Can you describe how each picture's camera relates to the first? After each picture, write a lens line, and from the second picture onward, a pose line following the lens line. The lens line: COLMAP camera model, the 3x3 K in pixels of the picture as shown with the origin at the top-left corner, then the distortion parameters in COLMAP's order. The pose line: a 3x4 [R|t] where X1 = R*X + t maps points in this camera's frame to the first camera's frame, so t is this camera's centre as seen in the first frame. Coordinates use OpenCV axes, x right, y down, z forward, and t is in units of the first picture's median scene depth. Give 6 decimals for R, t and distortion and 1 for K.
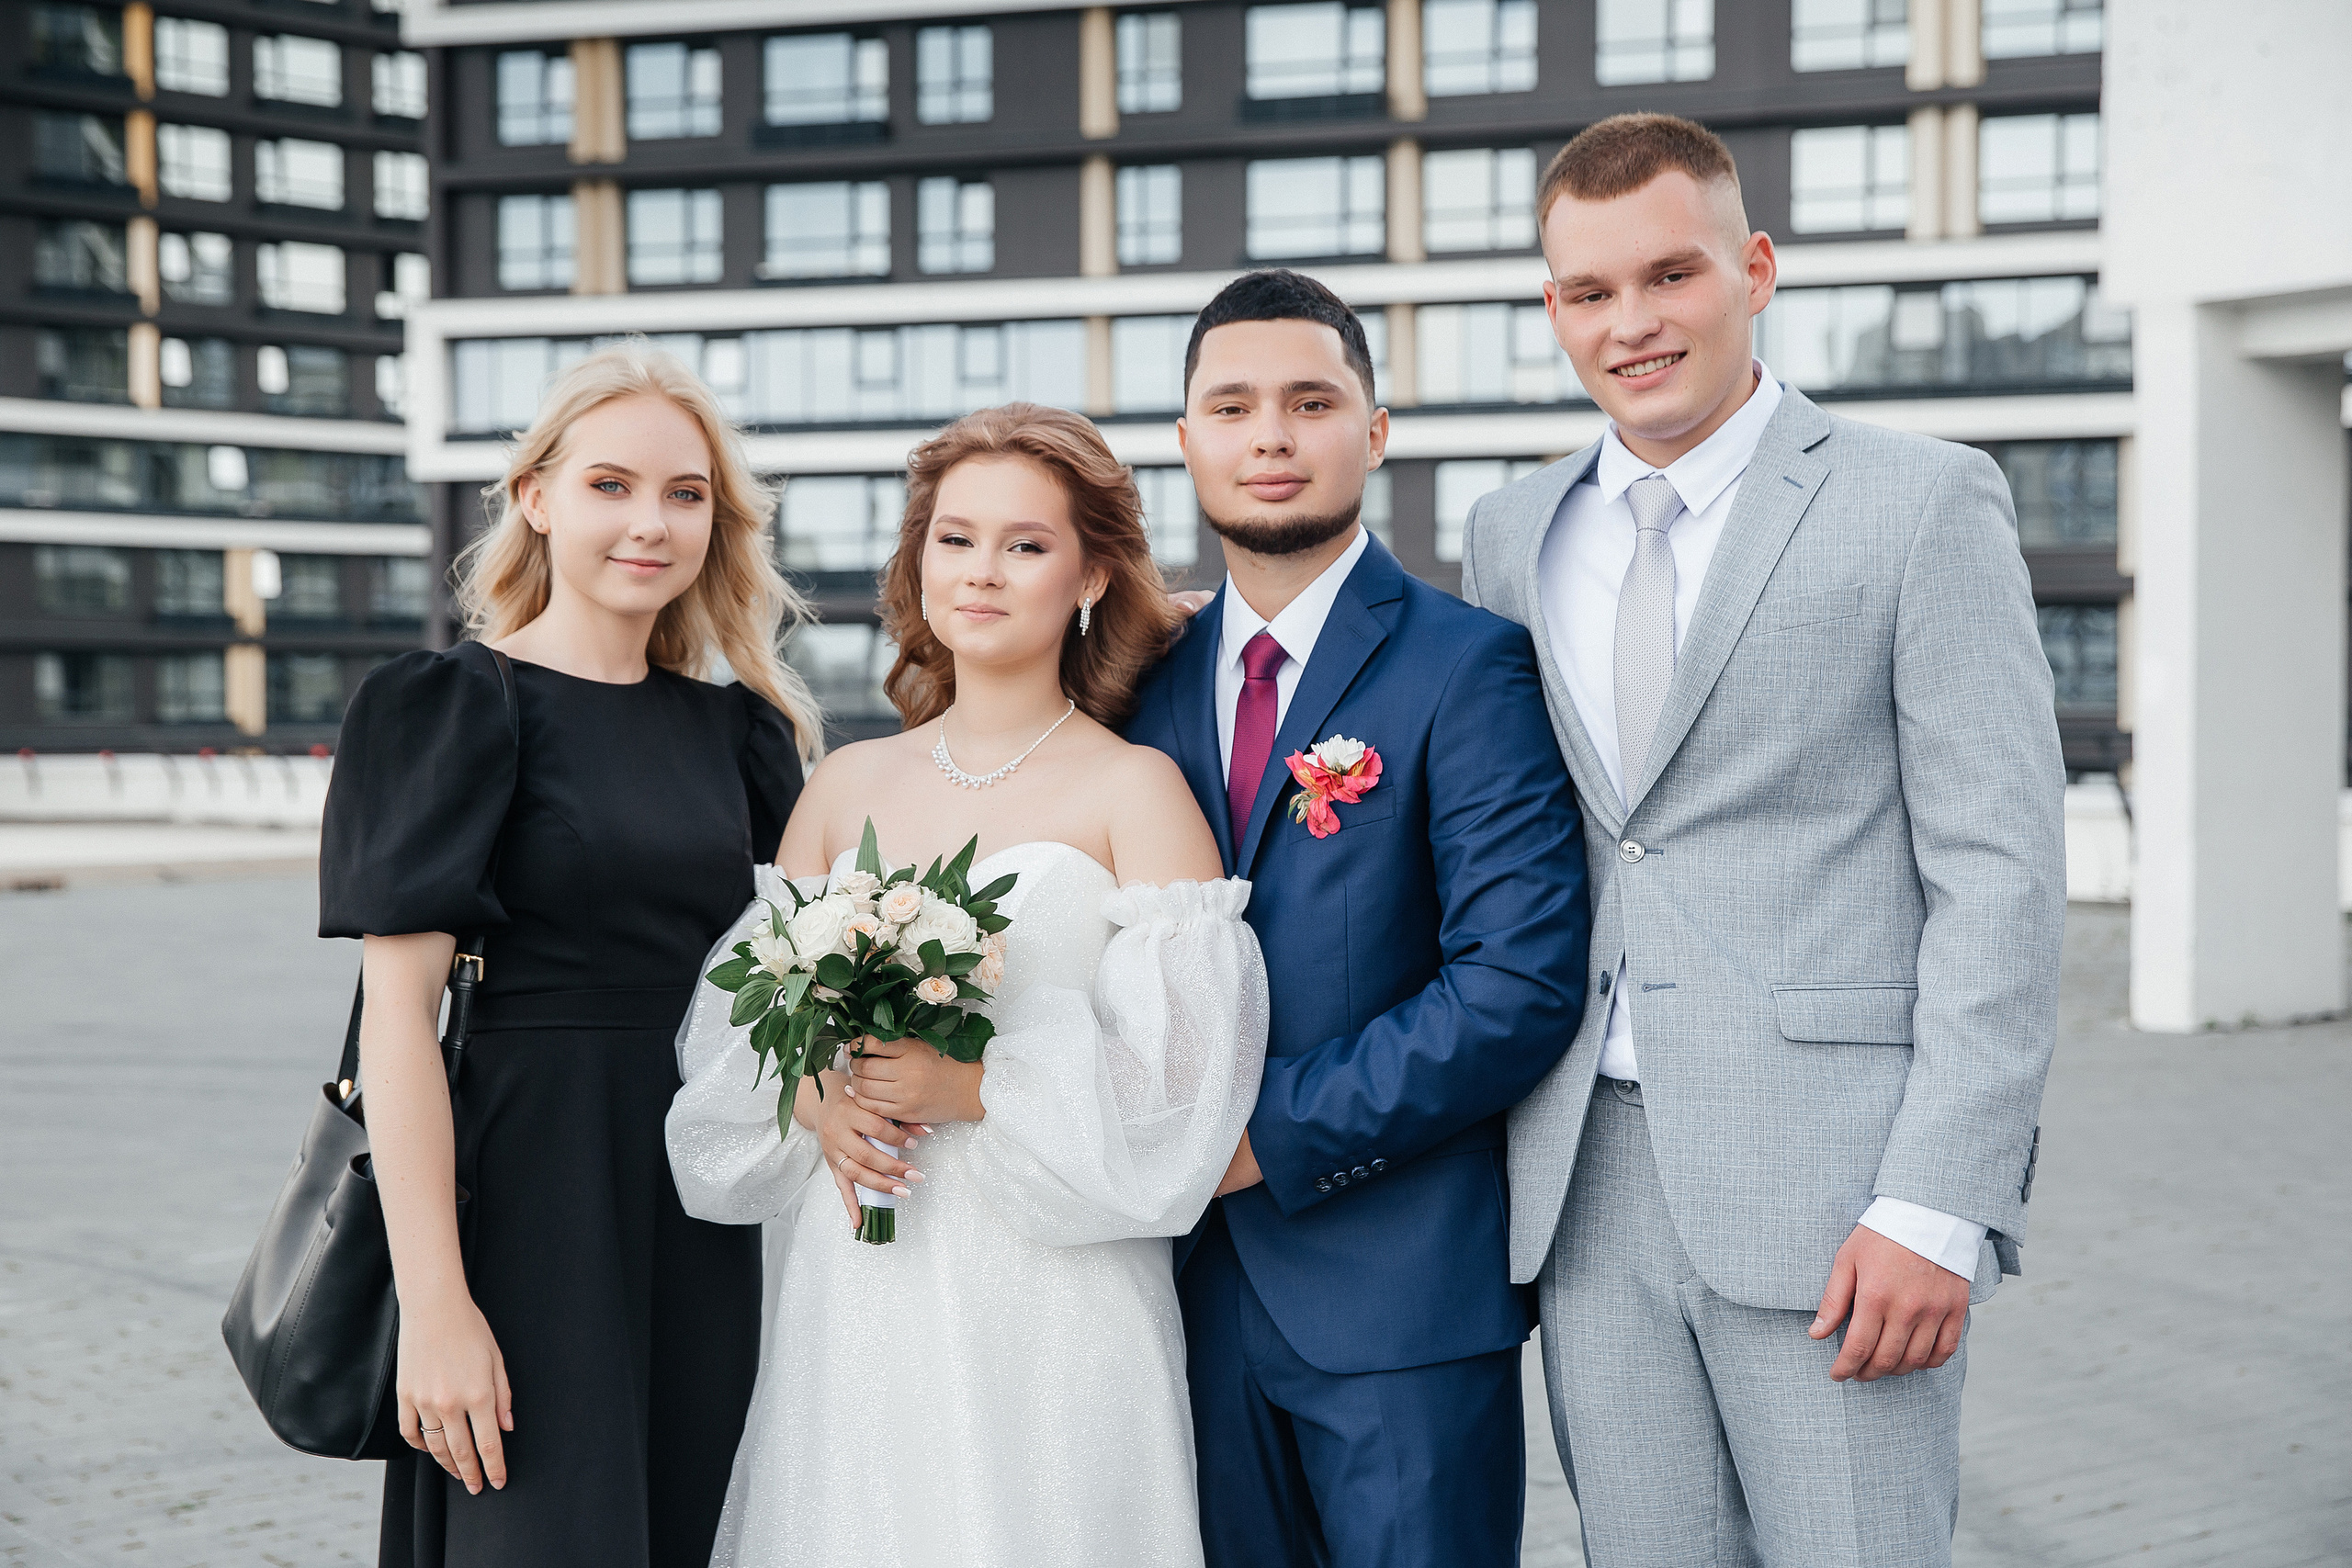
lens RADIAL K [[3528.4, 0, 1171.9], [0, 3528.4, 790.1], [0, 0, 1]] dist [0.086079, 0.000000]
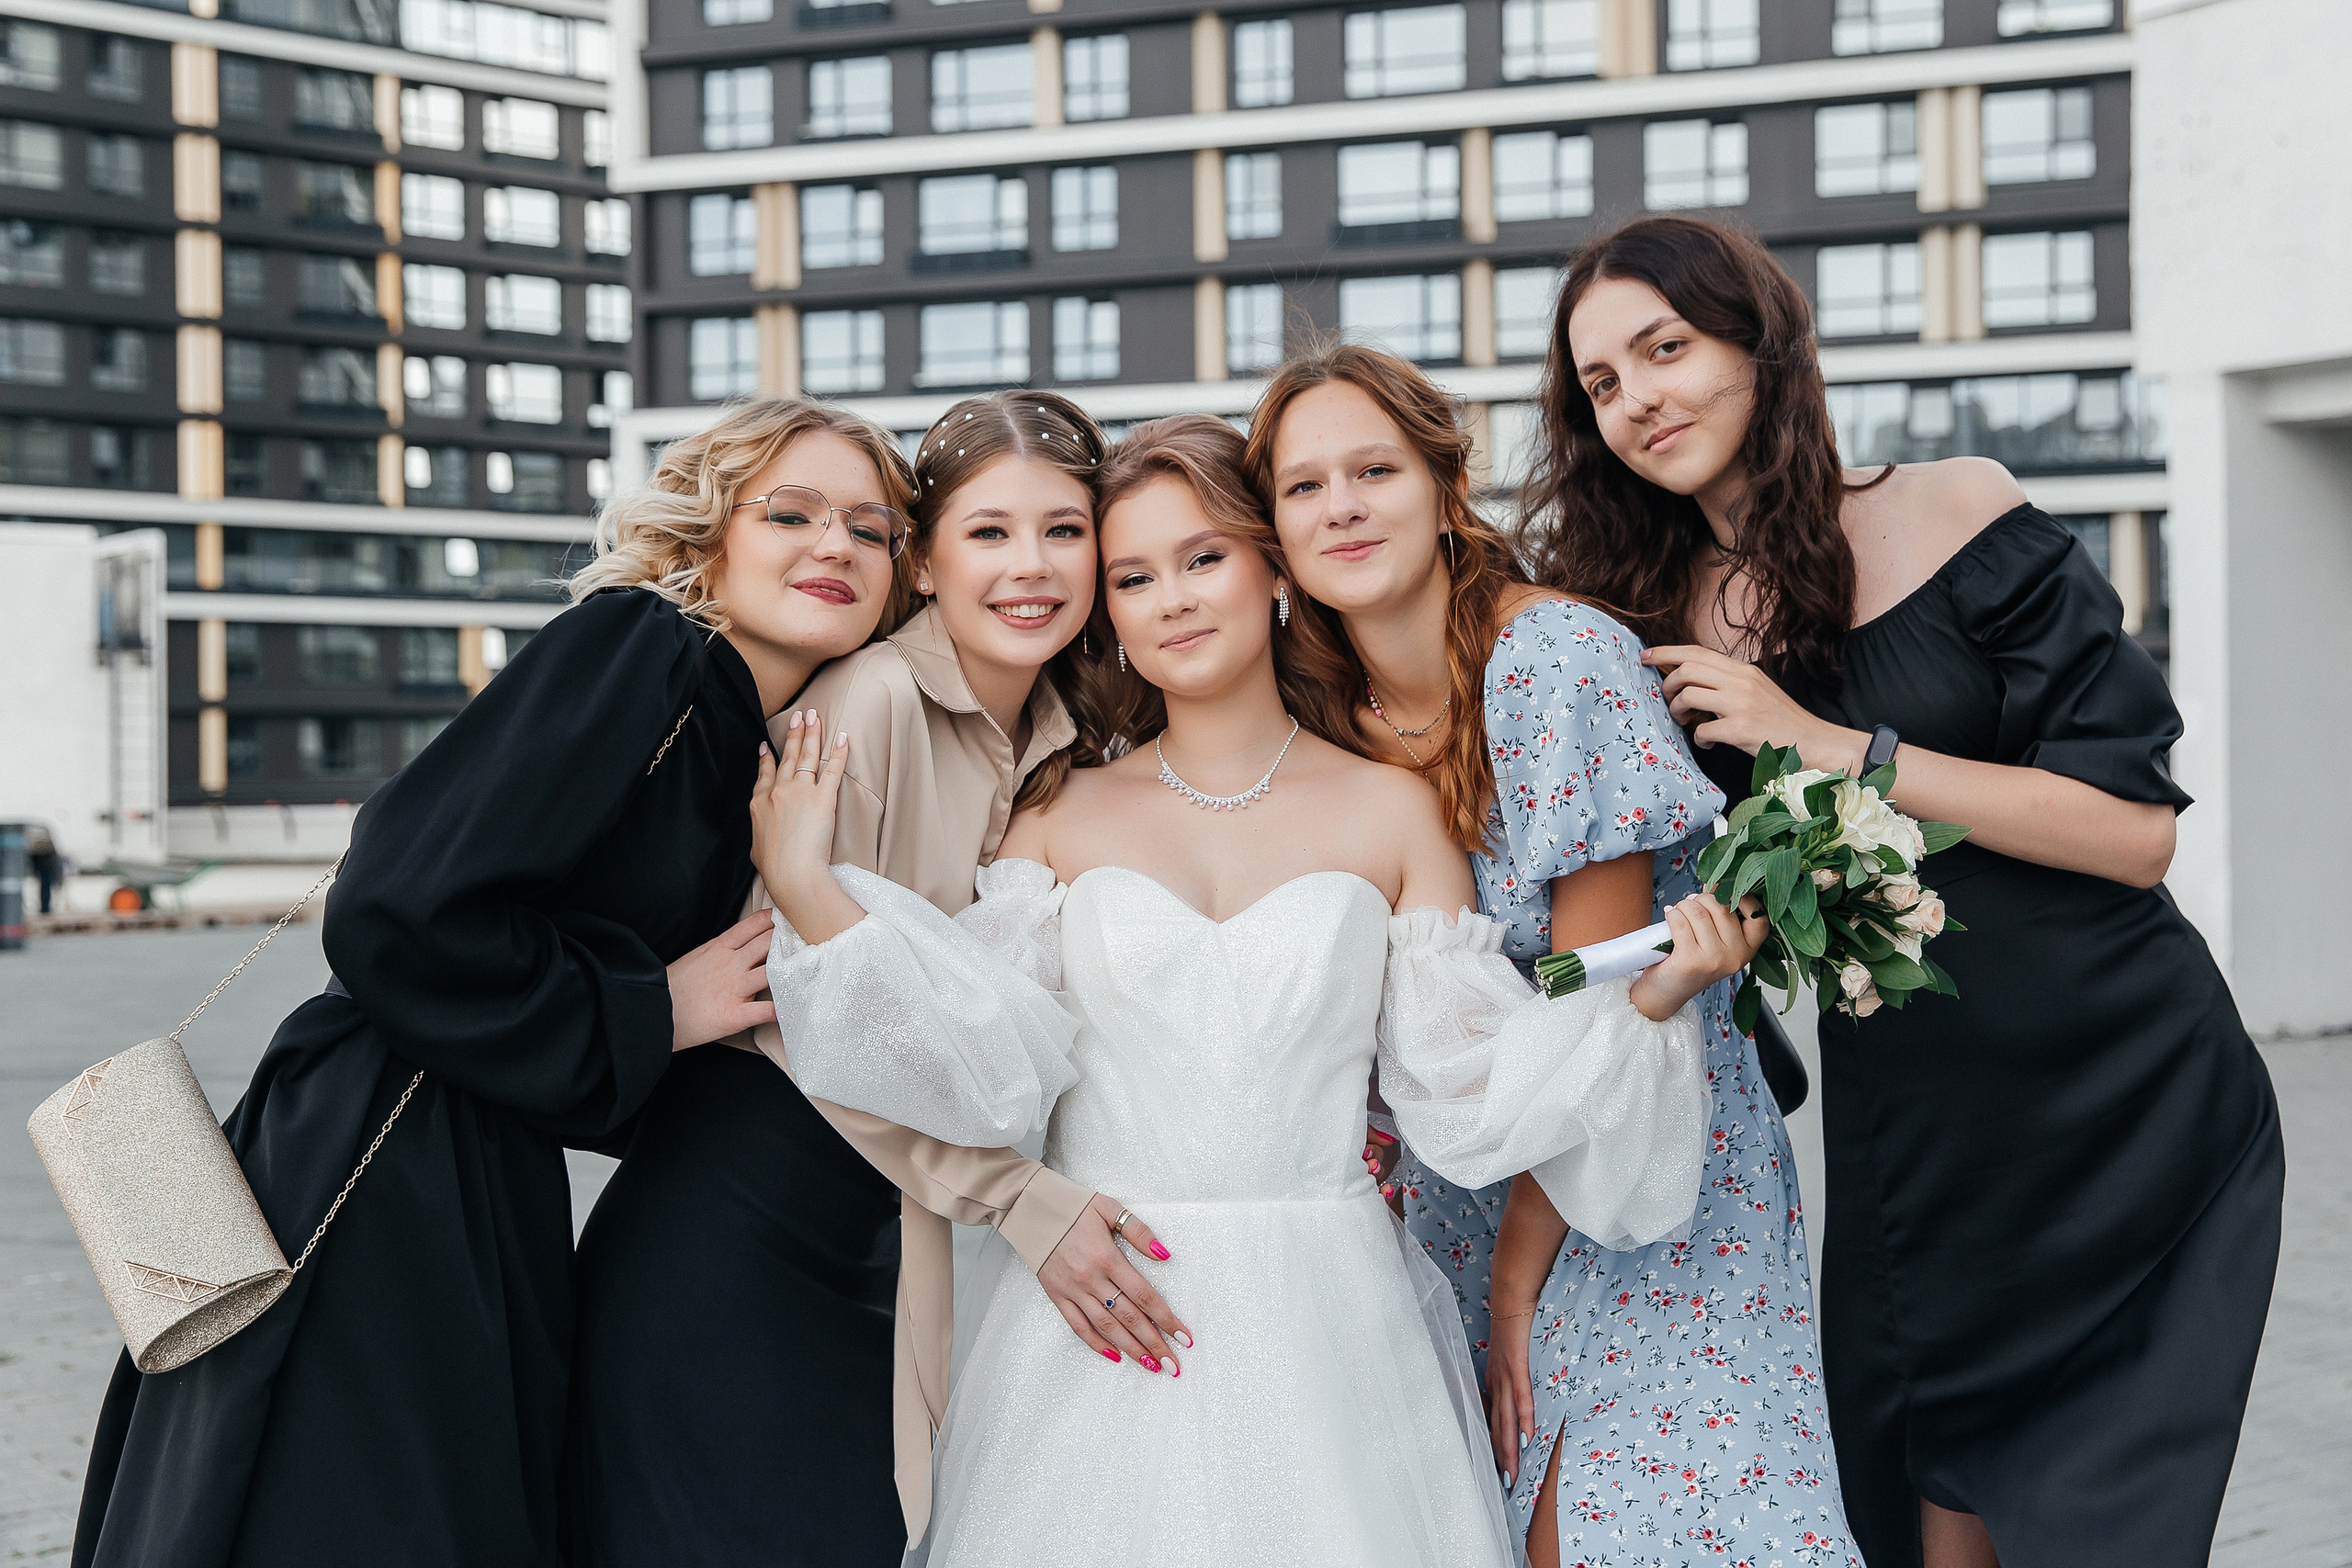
lens RADIAL K [[3079.8, 0, 1186.4], [0, 3079.8, 760.6], [0, 0, 1]] dist [0.026501, 0.000000]
pose [[0.999542, -0.007288, -0.029363, -0.000298], [0.006624, 0.999721, -0.022661, 0.000120], [0.029520, 0.022456, 0.999312, 0.005223]]
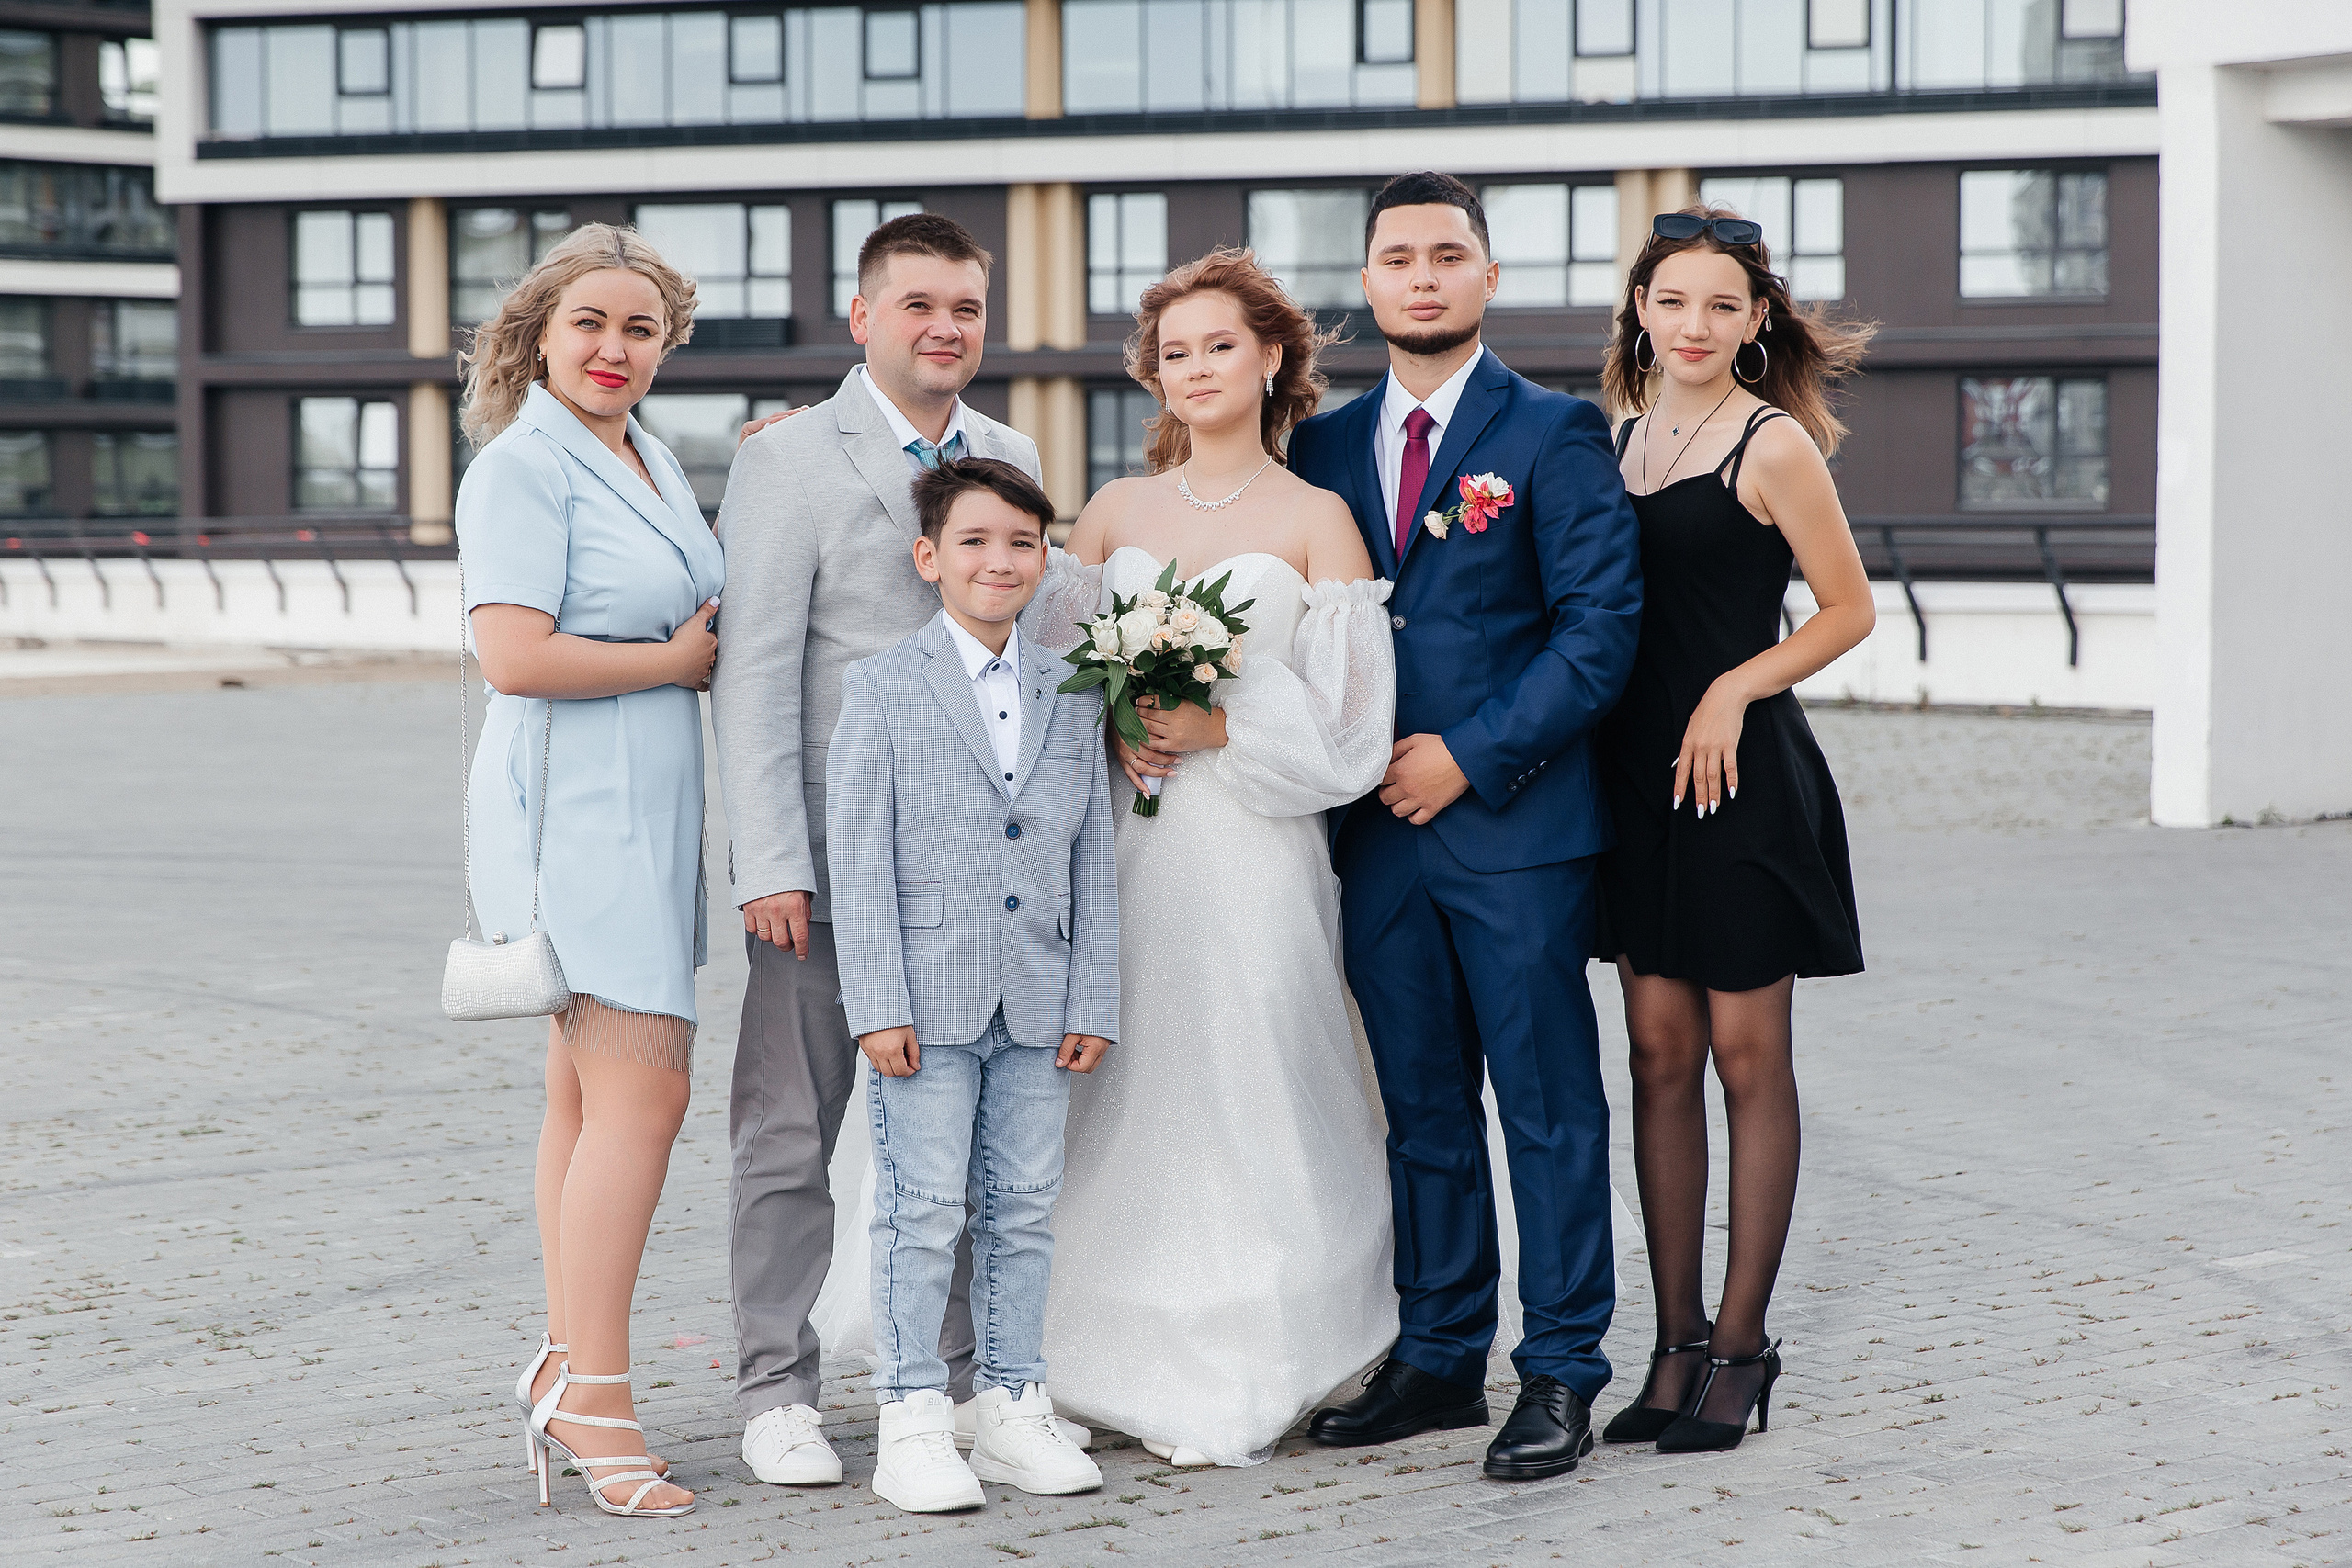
lens RADIAL K [[4979.0, 0, 1170.0], [0, 4979.0, 781.8], [0, 0, 1]] dist [0.064538, 0.000000]
pose [[0.999875, -0.001300, 0.015753, -0.010838], [0.000782, 0.999461, 0.032824, 0.003239], [-0.015787, -0.032807, 0.999337, -0.103510]]
